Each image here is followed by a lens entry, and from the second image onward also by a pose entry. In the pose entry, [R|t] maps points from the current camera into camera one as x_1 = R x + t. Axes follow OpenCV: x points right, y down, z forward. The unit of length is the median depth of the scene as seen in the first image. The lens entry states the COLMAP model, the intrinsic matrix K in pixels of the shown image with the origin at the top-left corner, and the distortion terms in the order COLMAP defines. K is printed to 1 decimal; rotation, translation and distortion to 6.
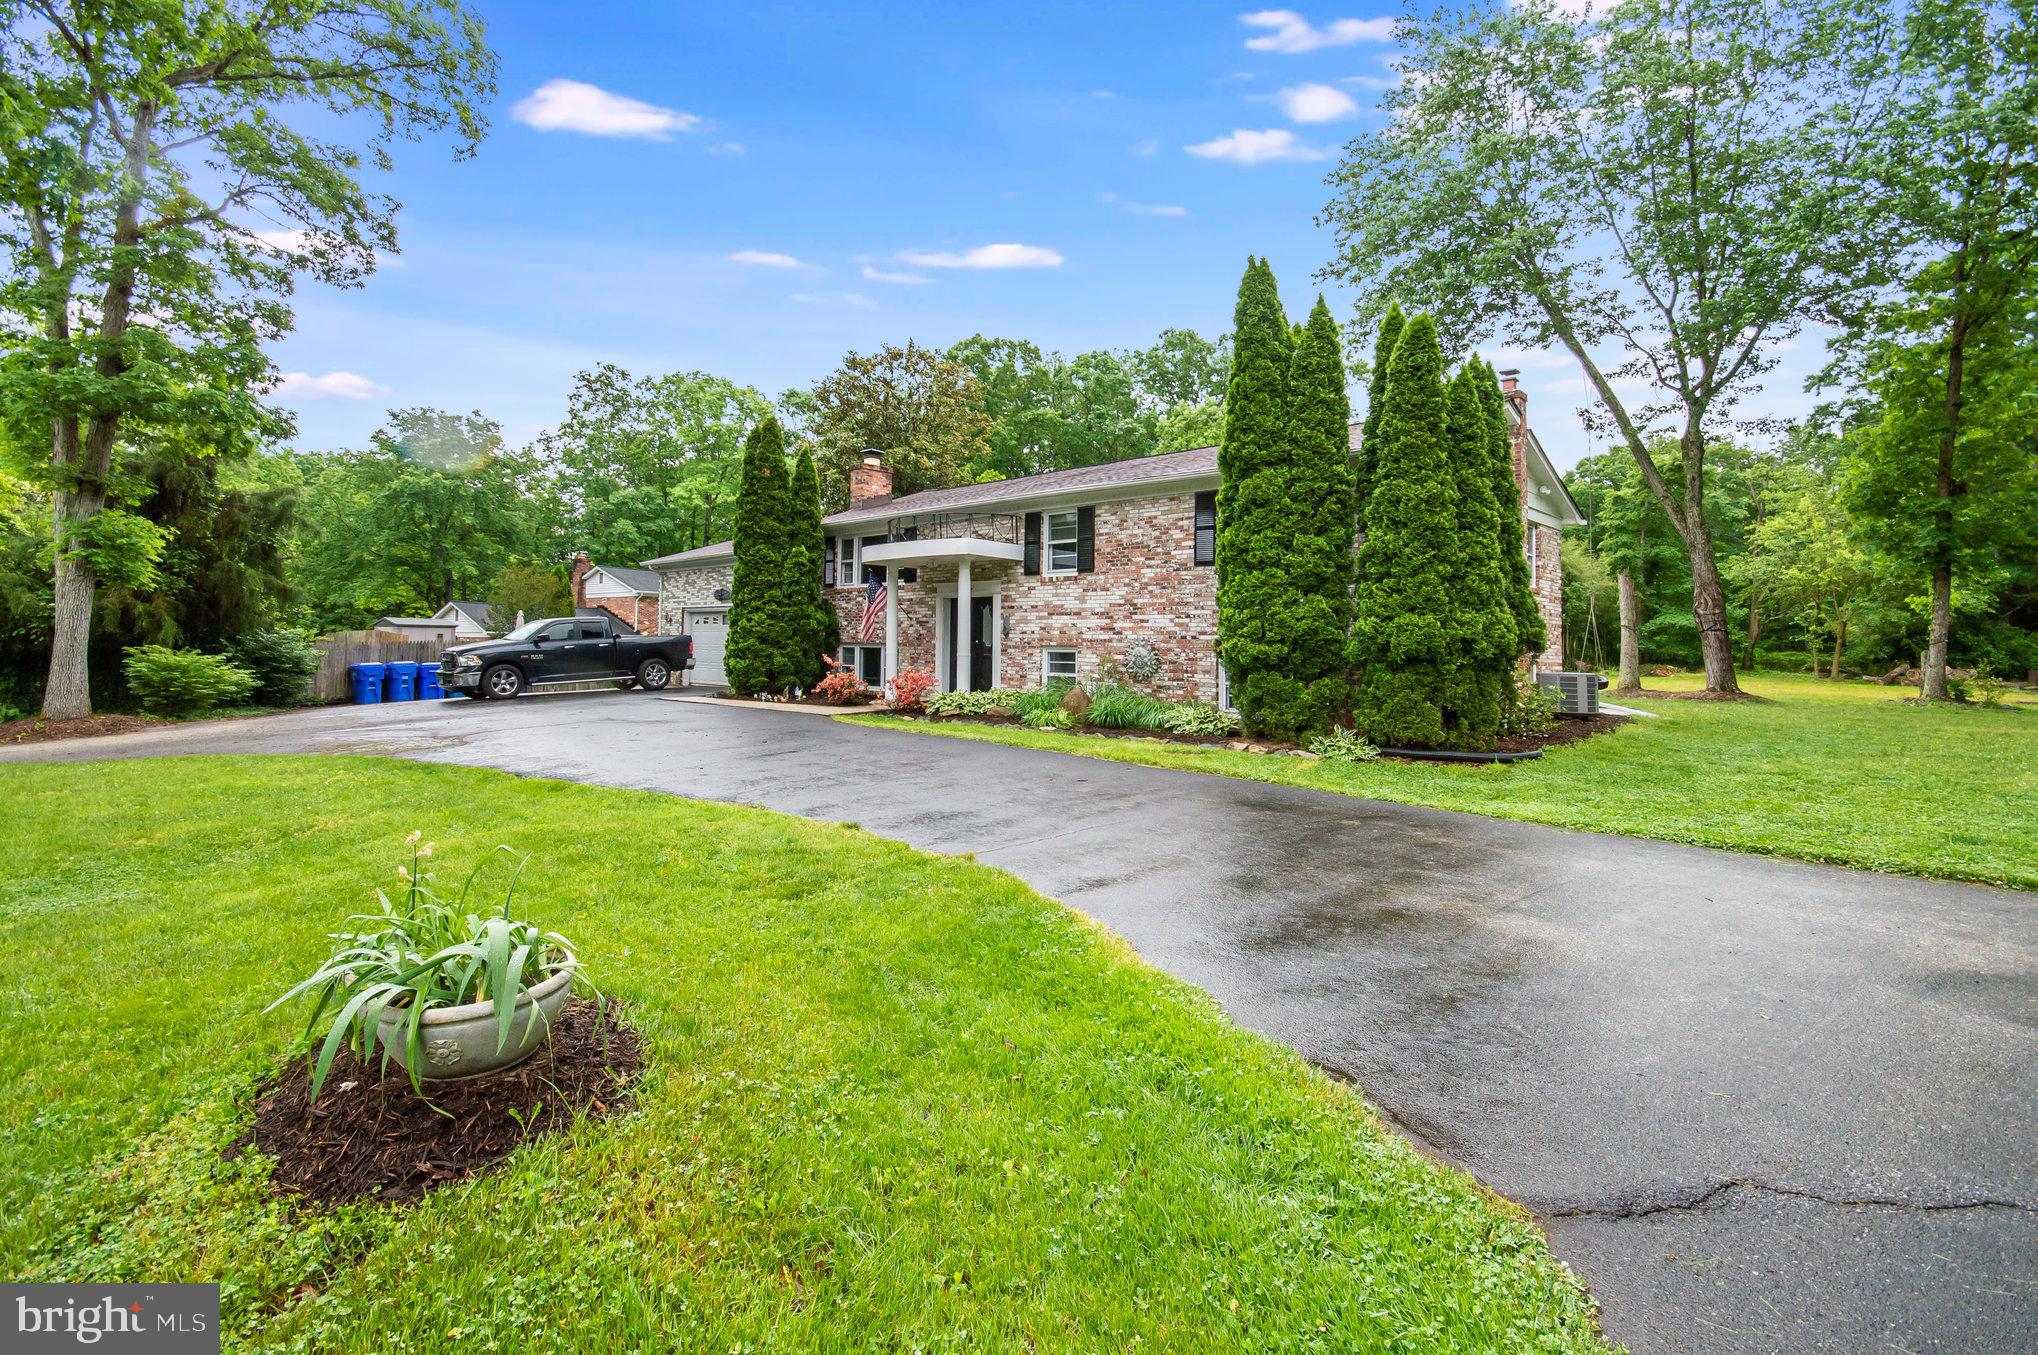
lens RADIAL K [[933.9, 0, 1008.4], [0, 933.9, 606.7], [0, 0, 1]] dist [0.000924, -0.000953]
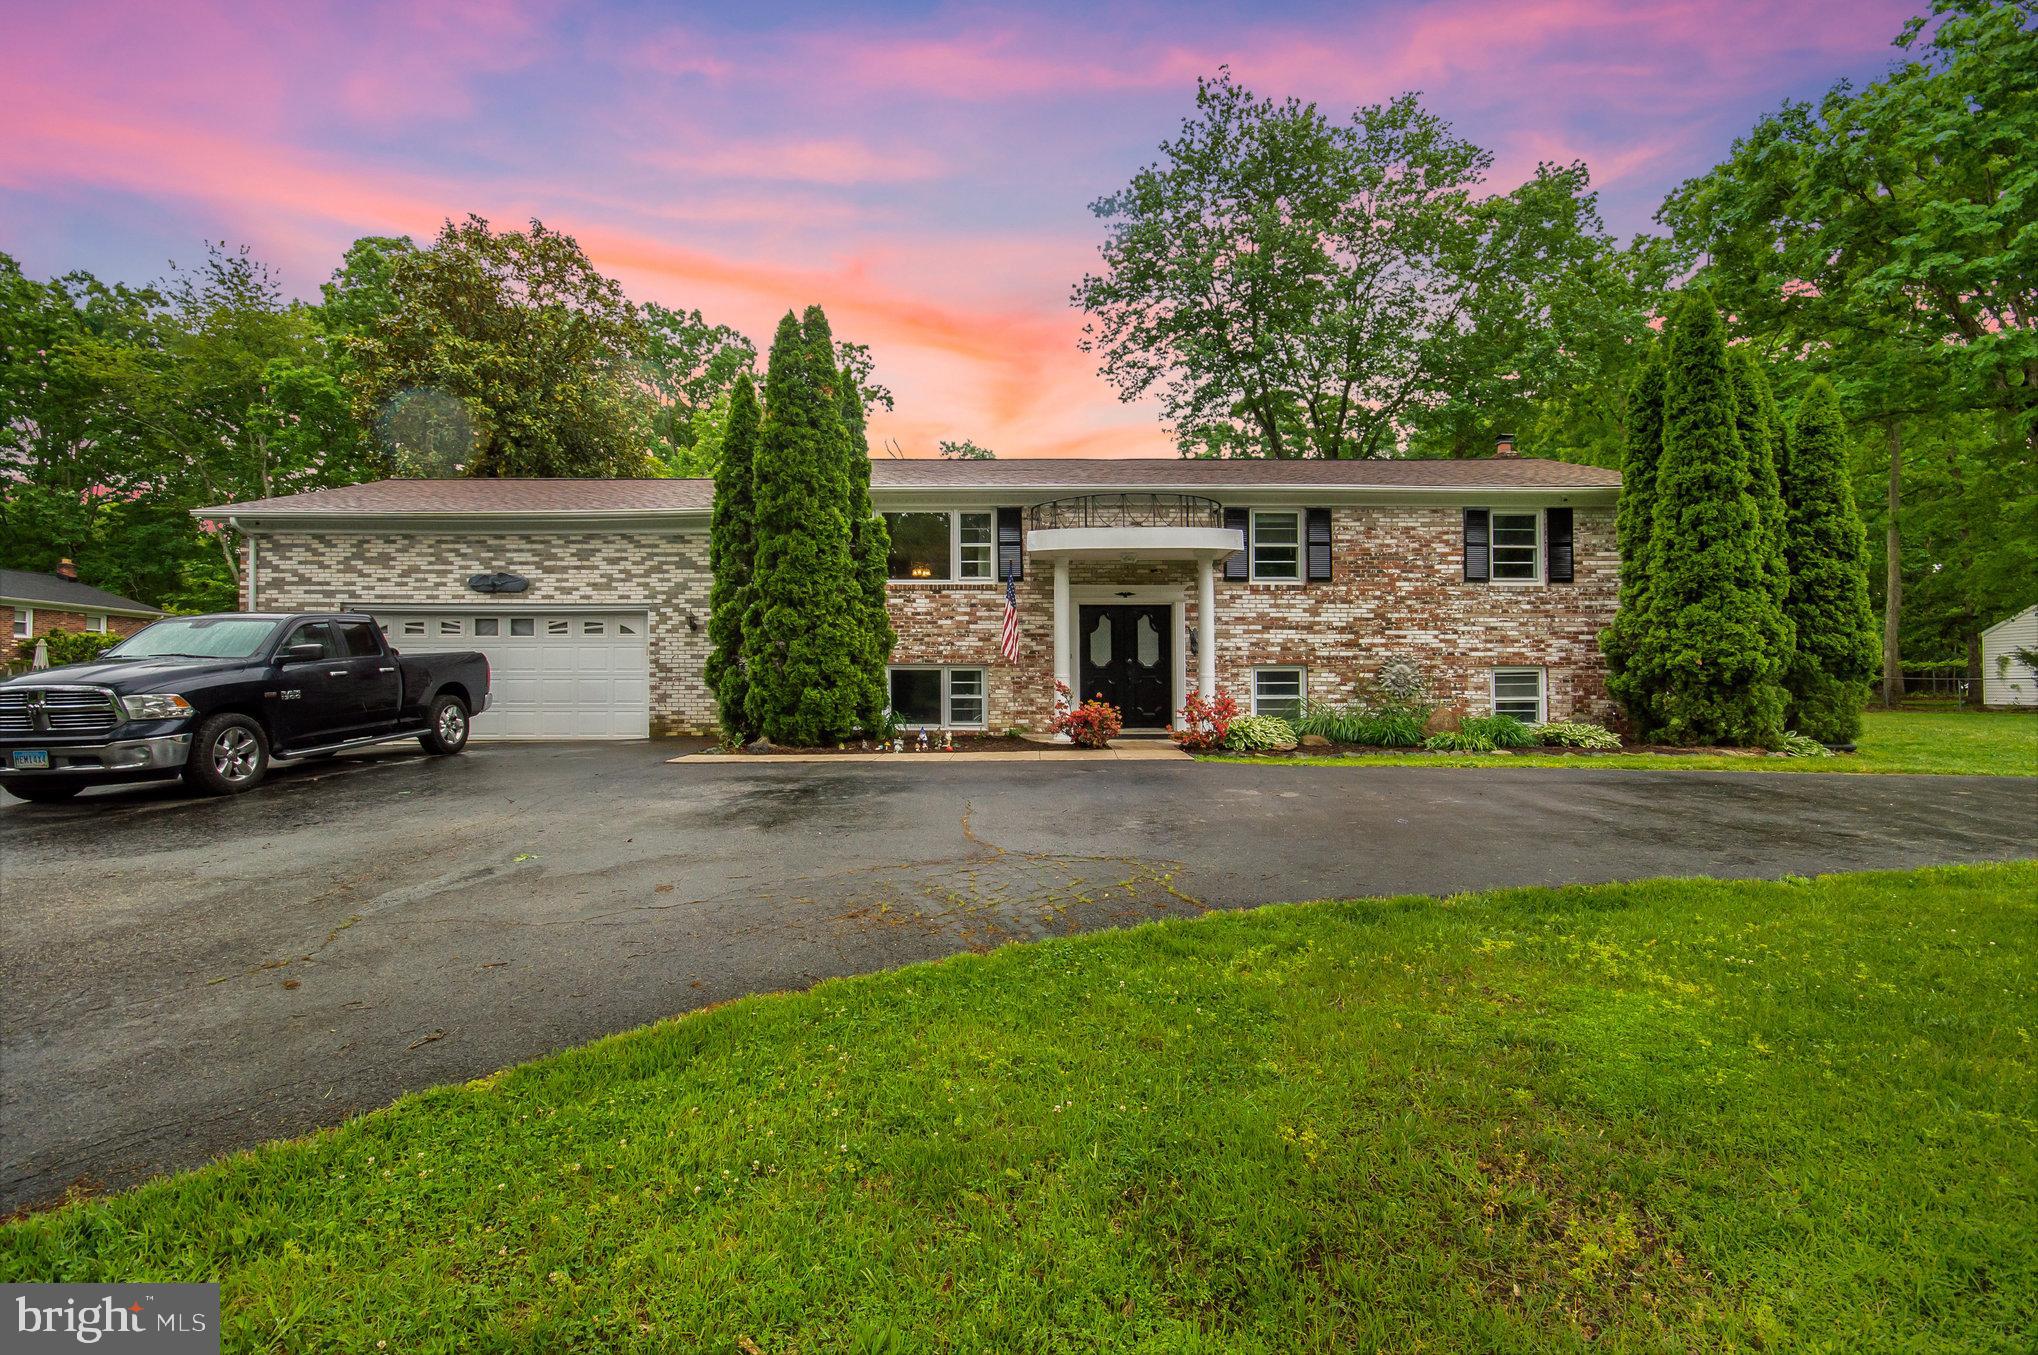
lens RADIAL K [[918.6, 0, 1019.0], [0, 918.6, 677.5], [0, 0, 1]] dist [0.015382, 0.000246]
pose [[0.712529, -0.009995, 0.701572, -0.741037], [-0.019936, 0.999206, 0.034483, 0.030164], [-0.701360, -0.038557, 0.711764, 0.568173]]
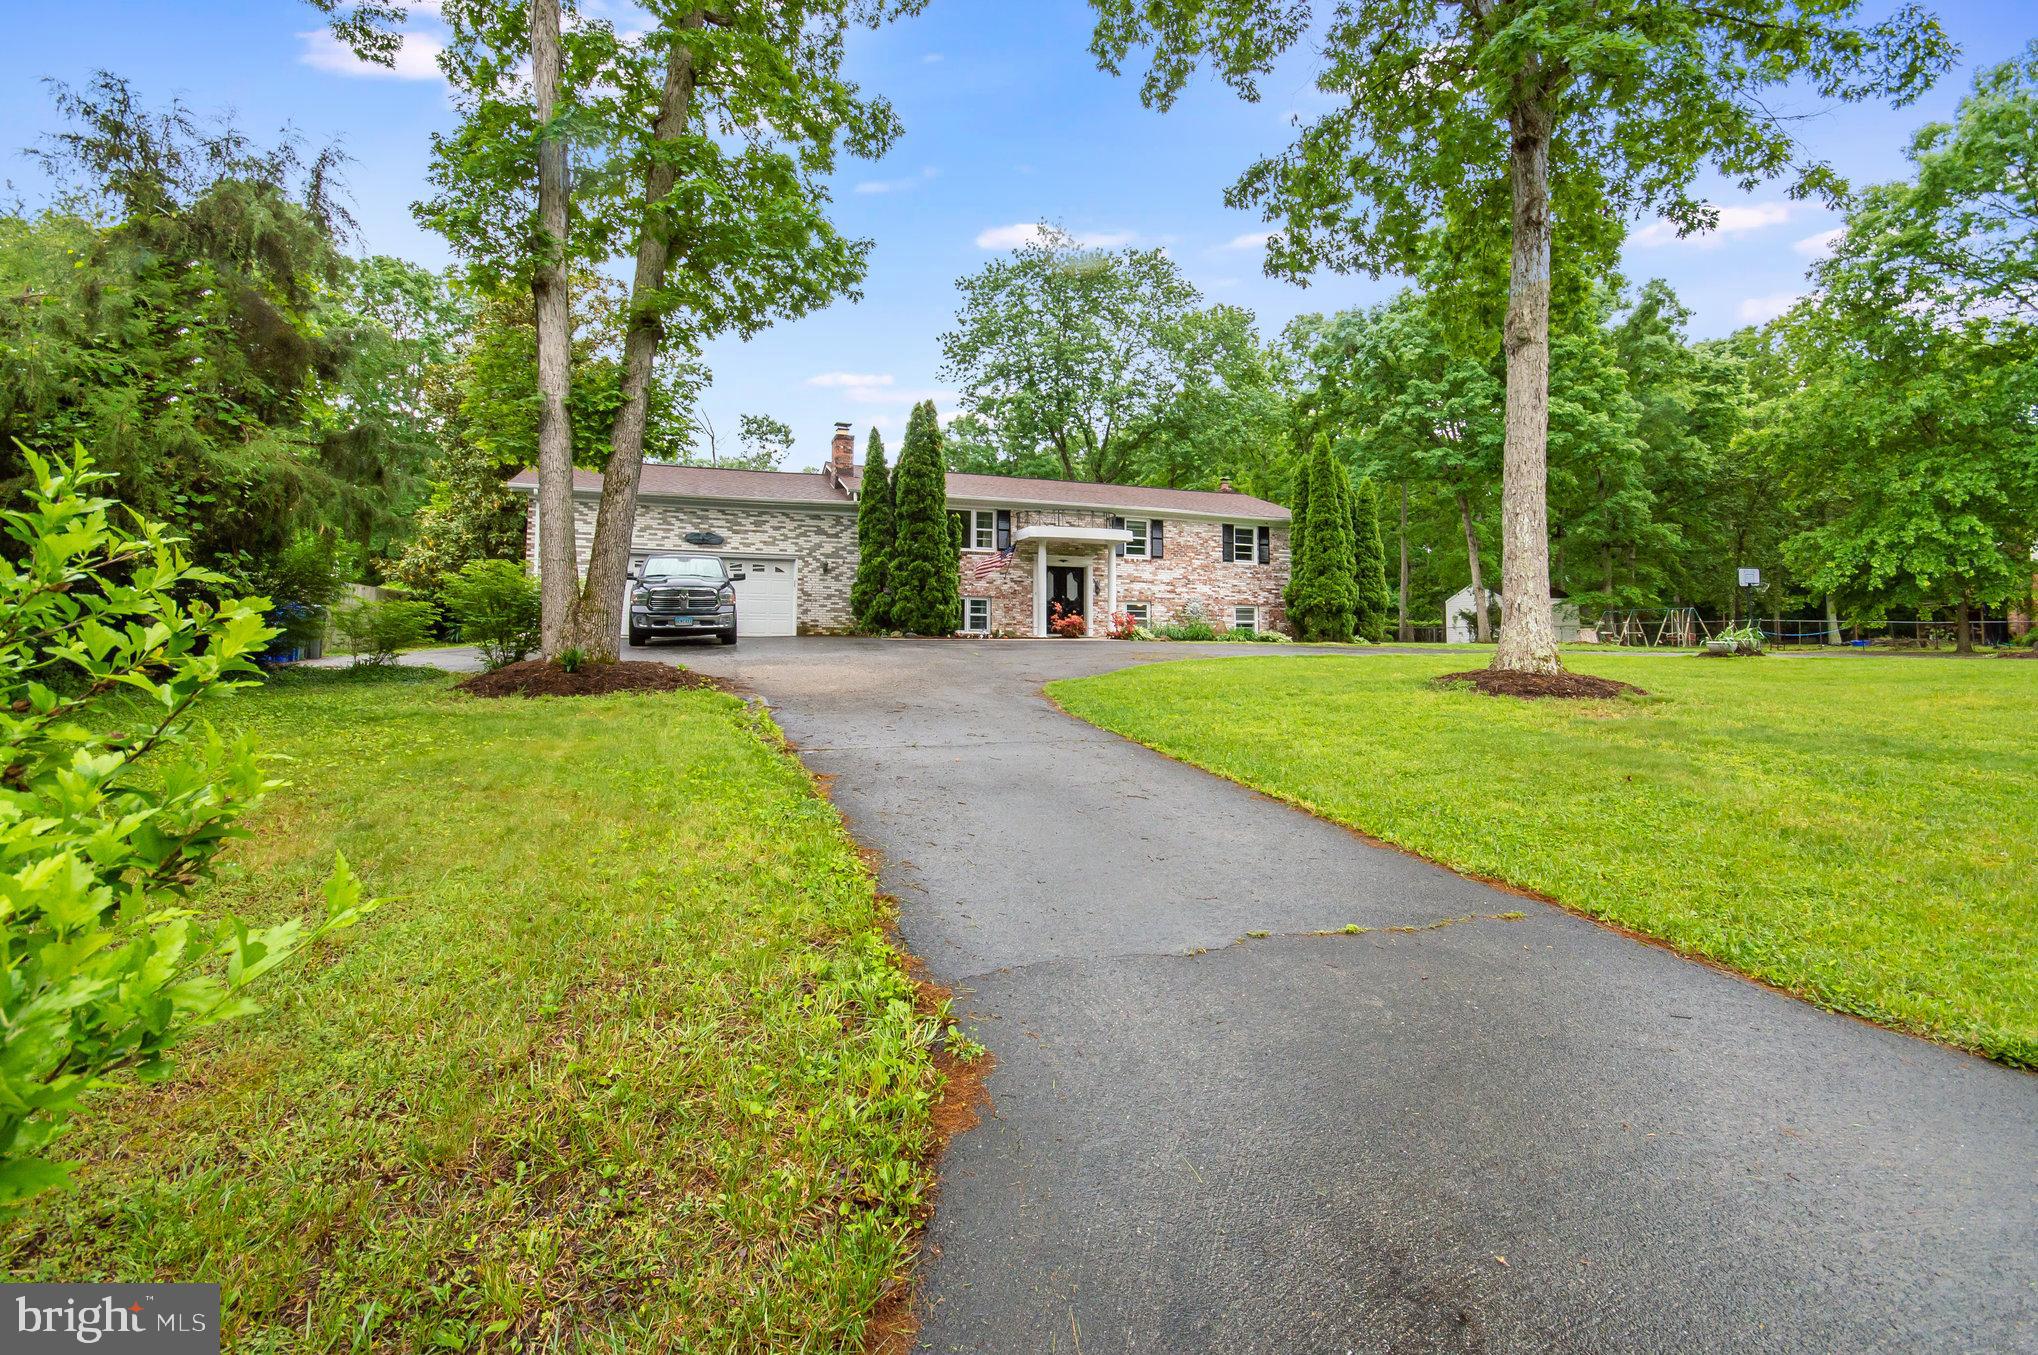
lens RADIAL K [[933.9, 0, 1008.4], [0, 933.9, 606.7], [0, 0, 1]] dist [0.000924, -0.000953]
pose [[0.439132, 0.026669, 0.898027, -1.566941], [-0.043326, 0.999025, -0.008482, 0.077885], [-0.897377, -0.035183, 0.439859, 0.487210]]
